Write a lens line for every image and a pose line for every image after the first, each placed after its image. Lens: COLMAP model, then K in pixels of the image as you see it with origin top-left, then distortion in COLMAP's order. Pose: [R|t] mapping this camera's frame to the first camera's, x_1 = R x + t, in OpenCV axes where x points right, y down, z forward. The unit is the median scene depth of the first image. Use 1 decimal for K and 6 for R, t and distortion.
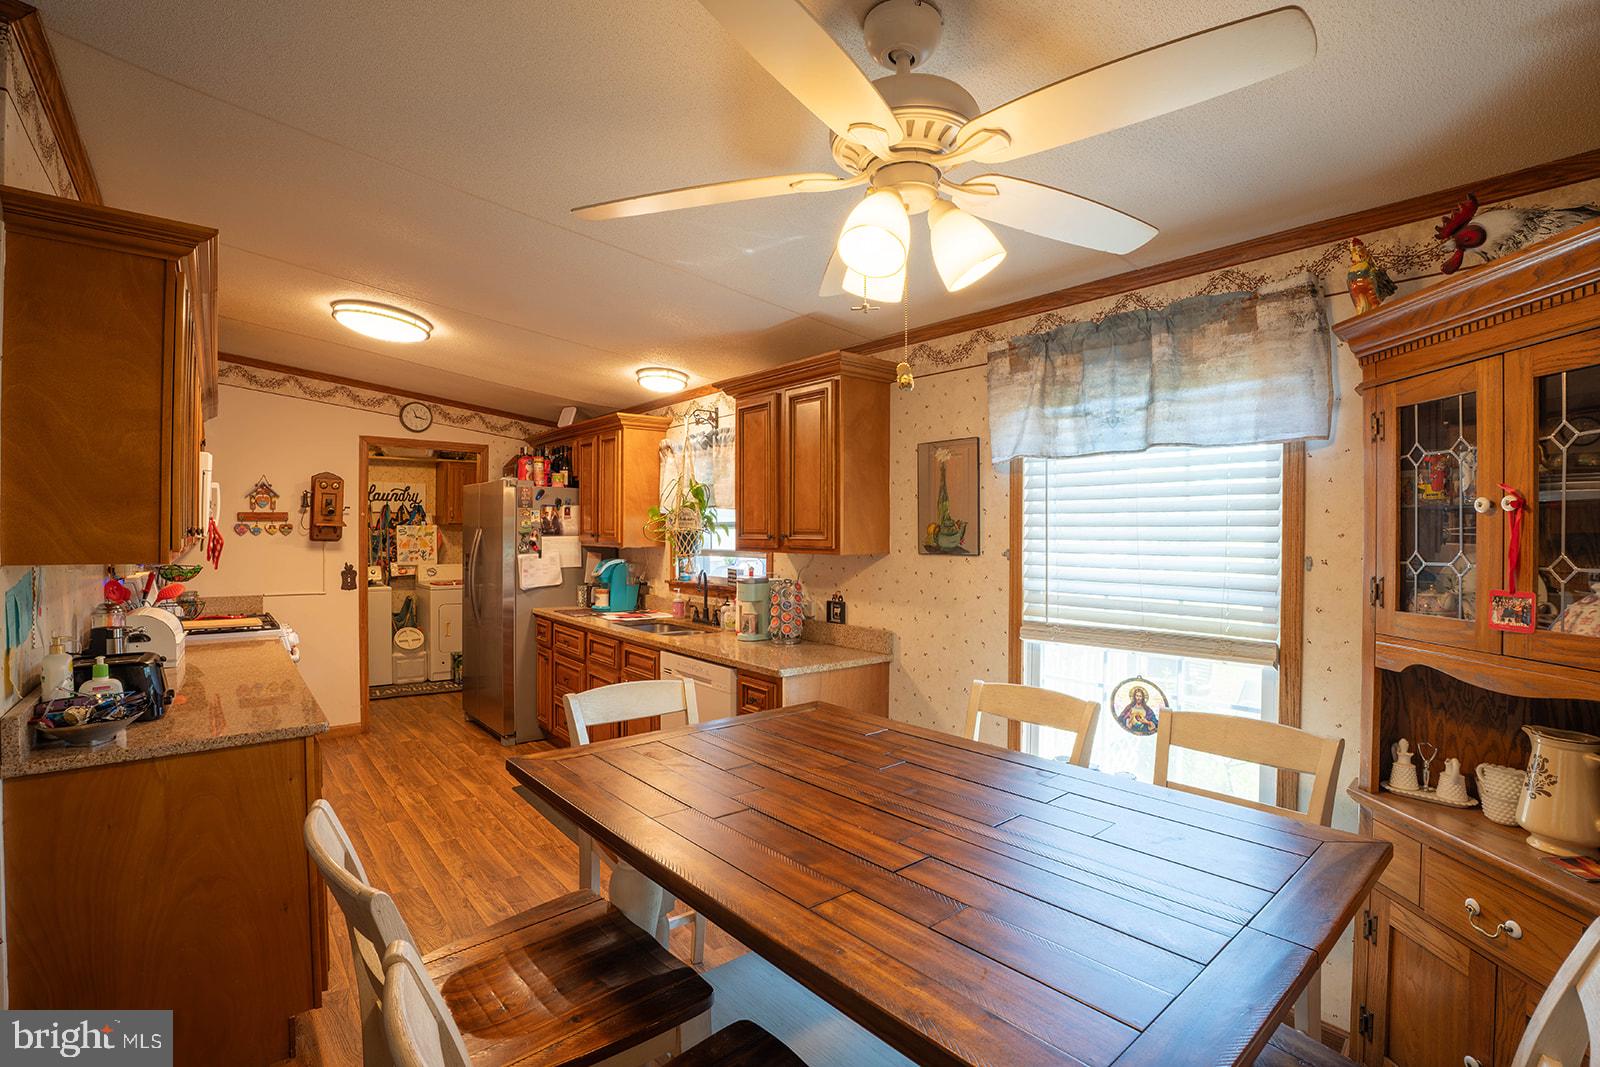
lens RADIAL K [[734.9, 0, 799.0], [0, 734.9, 537.5], [0, 0, 1]] dist [-0.063547, 0.008255]
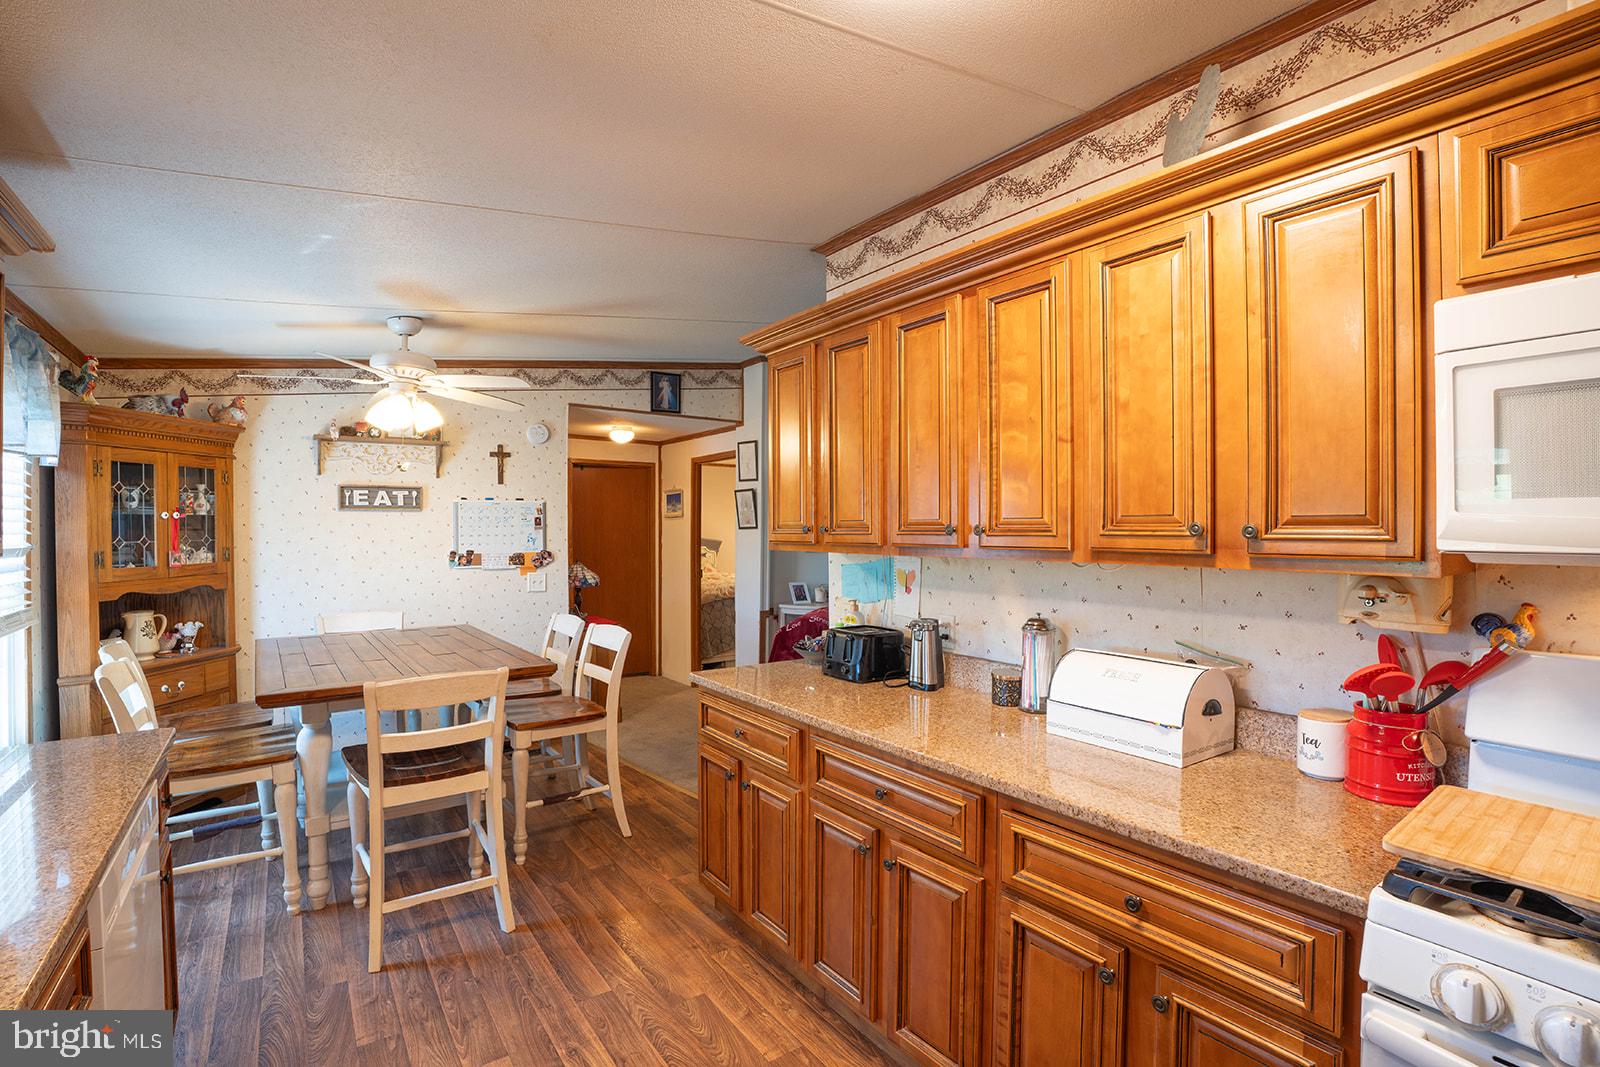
lens RADIAL K [[734.9, 0, 786.7], [0, 734.9, 531.3], [0, 0, 1]] dist [-0.063547, 0.008255]
pose [[-0.997401, -0.003751, 0.071948, -0.370713], [-0.002822, 0.999911, 0.013004, -0.008053], [-0.071990, 0.012767, -0.997324, 0.933365]]
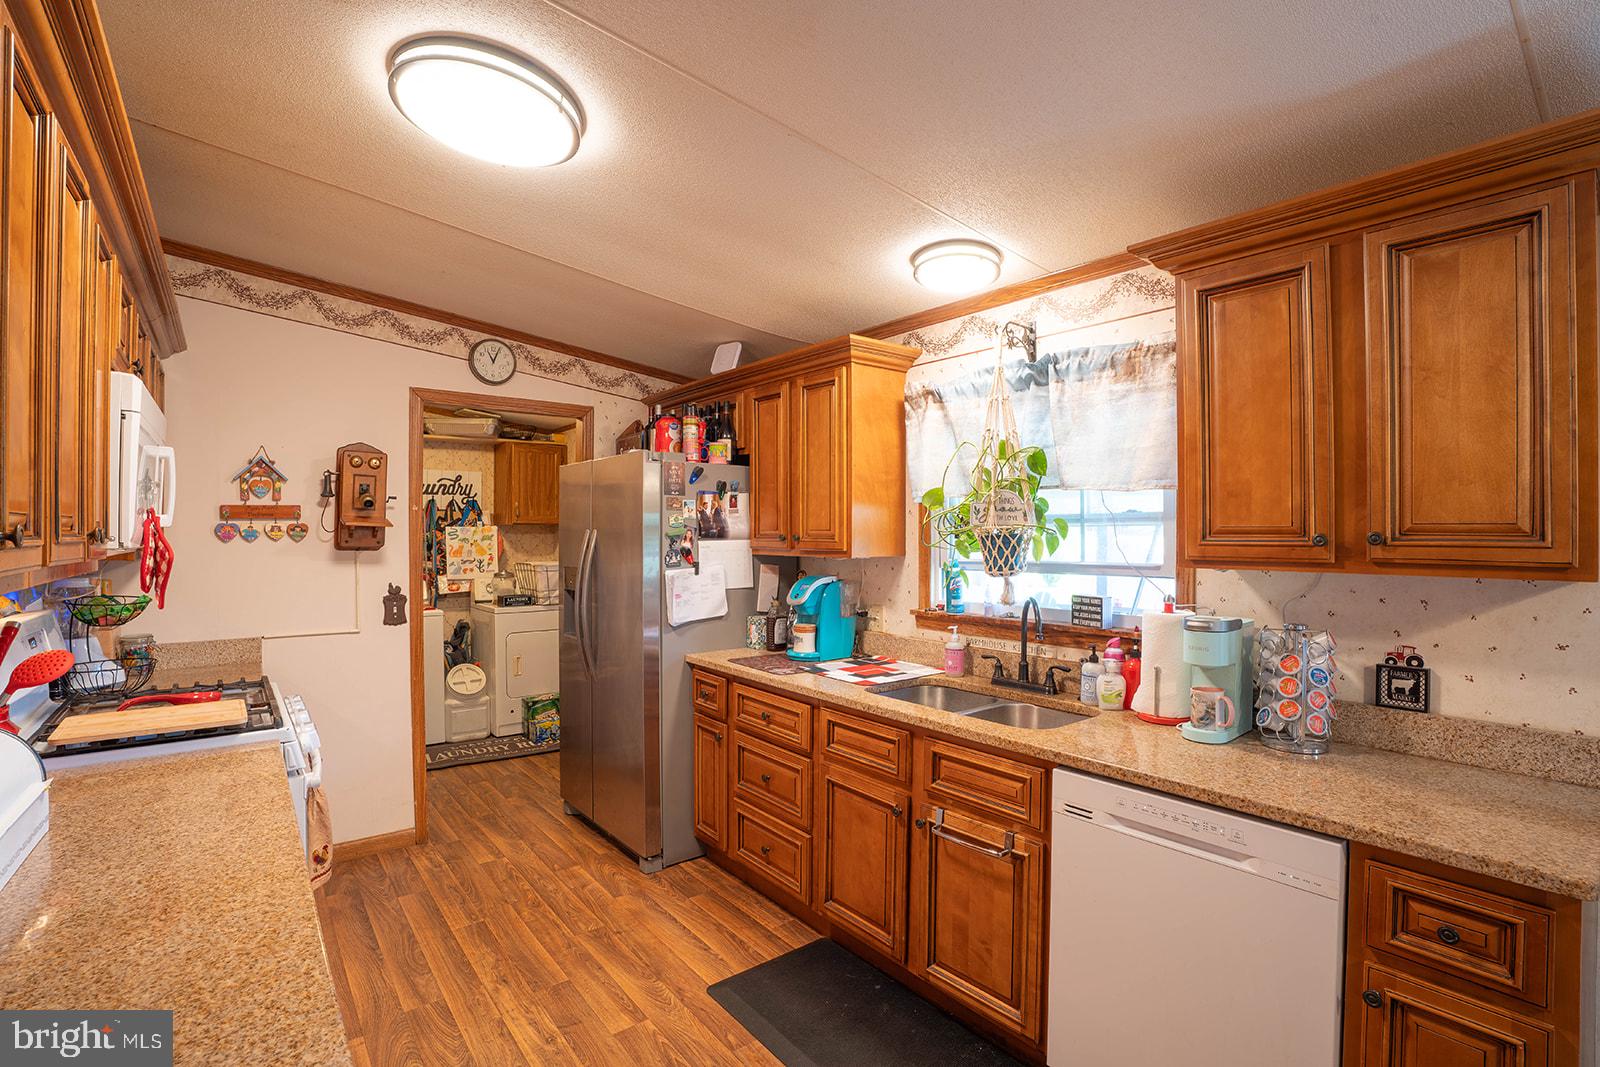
lens RADIAL K [[734.9, 0, 800.4], [0, 734.9, 536.2], [0, 0, 1]] dist [-0.063547, 0.008255]
pose [[0.999832, -0.006614, -0.017122, -0.258225], [0.006566, 0.999974, -0.002880, -0.002951], [0.017141, 0.002767, 0.999849, 0.367964]]
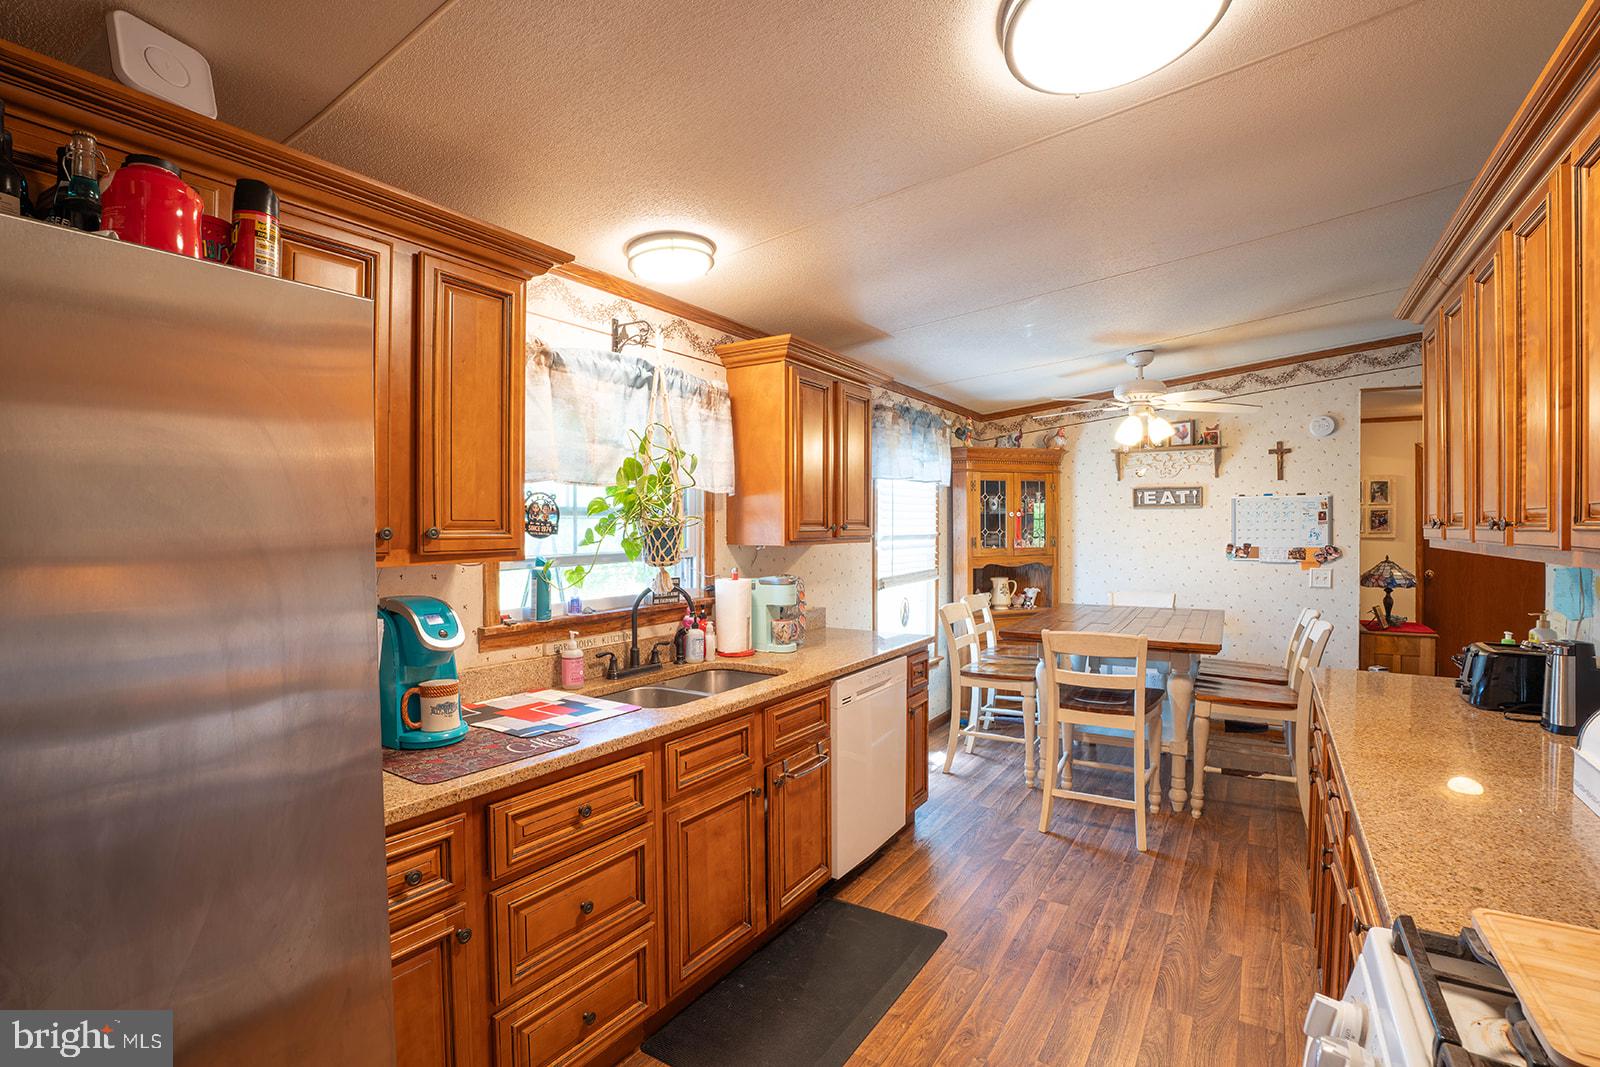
lens RADIAL K [[734.9, 0, 797.6], [0, 734.9, 532.5], [0, 0, 1]] dist [-0.063547, 0.008255]
pose [[-0.299158, -0.014658, 0.954091, -0.647559], [0.008069, 0.999807, 0.017891, -0.008143], [-0.954169, 0.013051, -0.298982, 0.914636]]
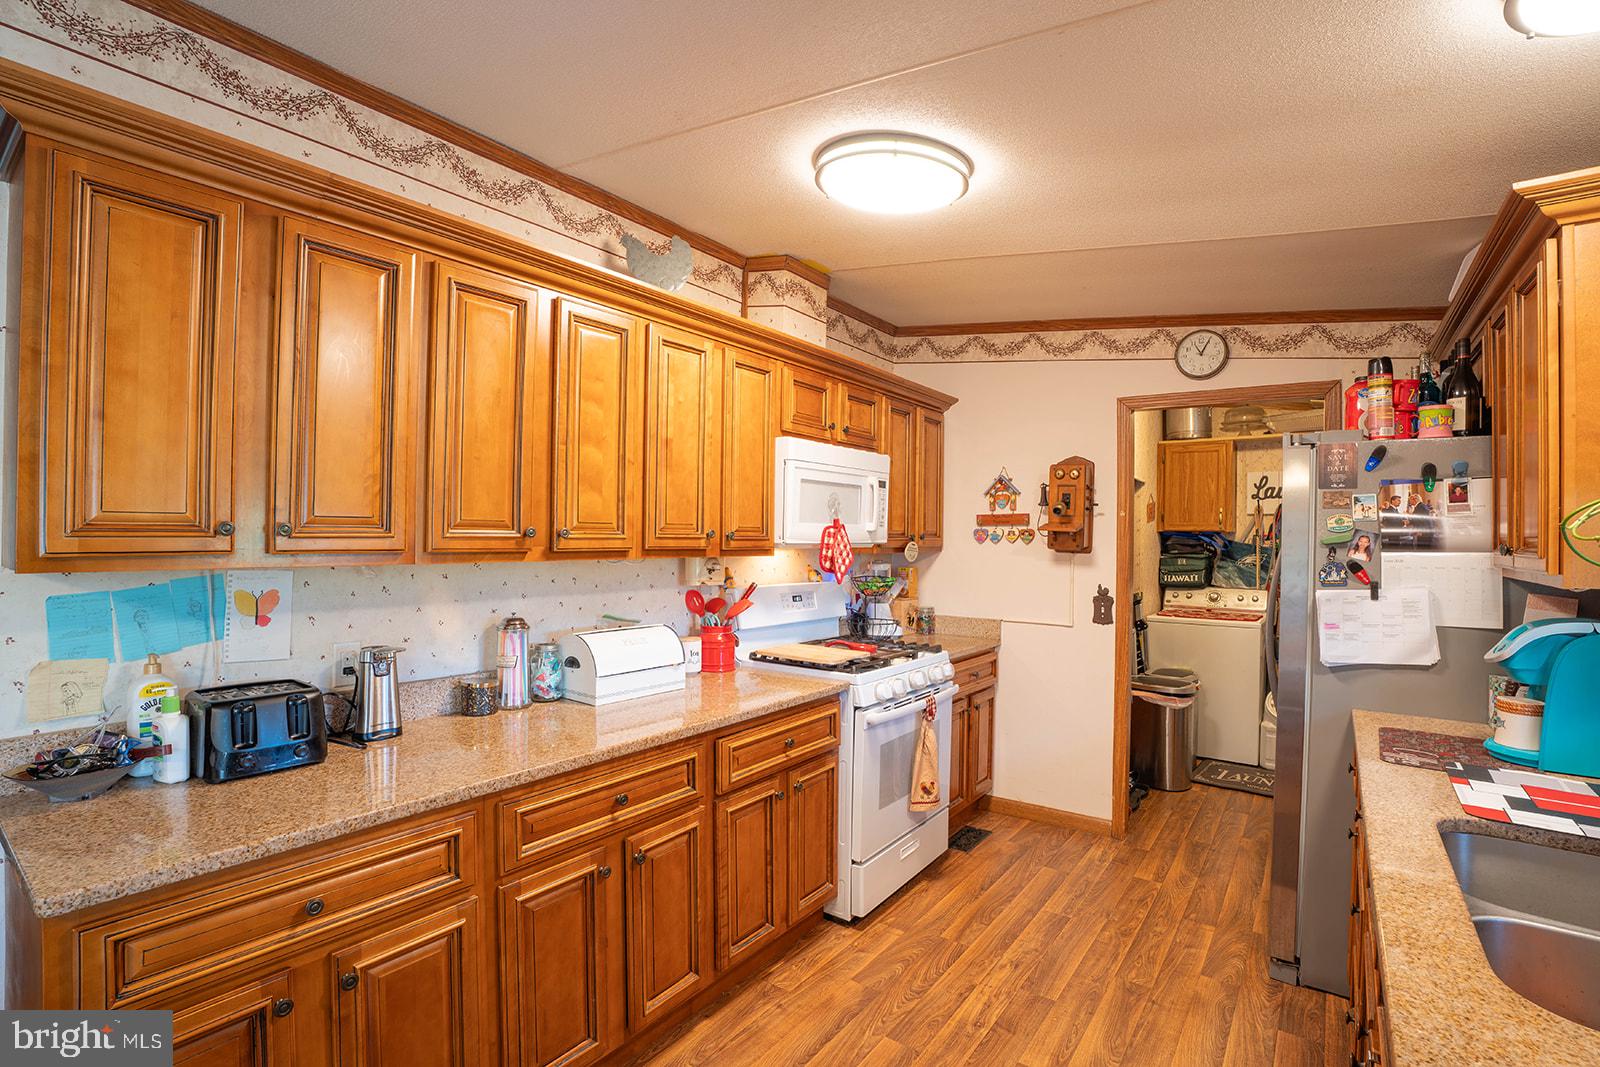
lens RADIAL K [[734.9, 0, 791.9], [0, 734.9, 534.3], [0, 0, 1]] dist [-0.063547, 0.008255]
pose [[0.239132, -0.003911, -0.970979, -0.022190], [-0.018190, 0.999798, -0.008507, -0.001905], [0.970817, 0.019696, 0.239012, 0.560442]]
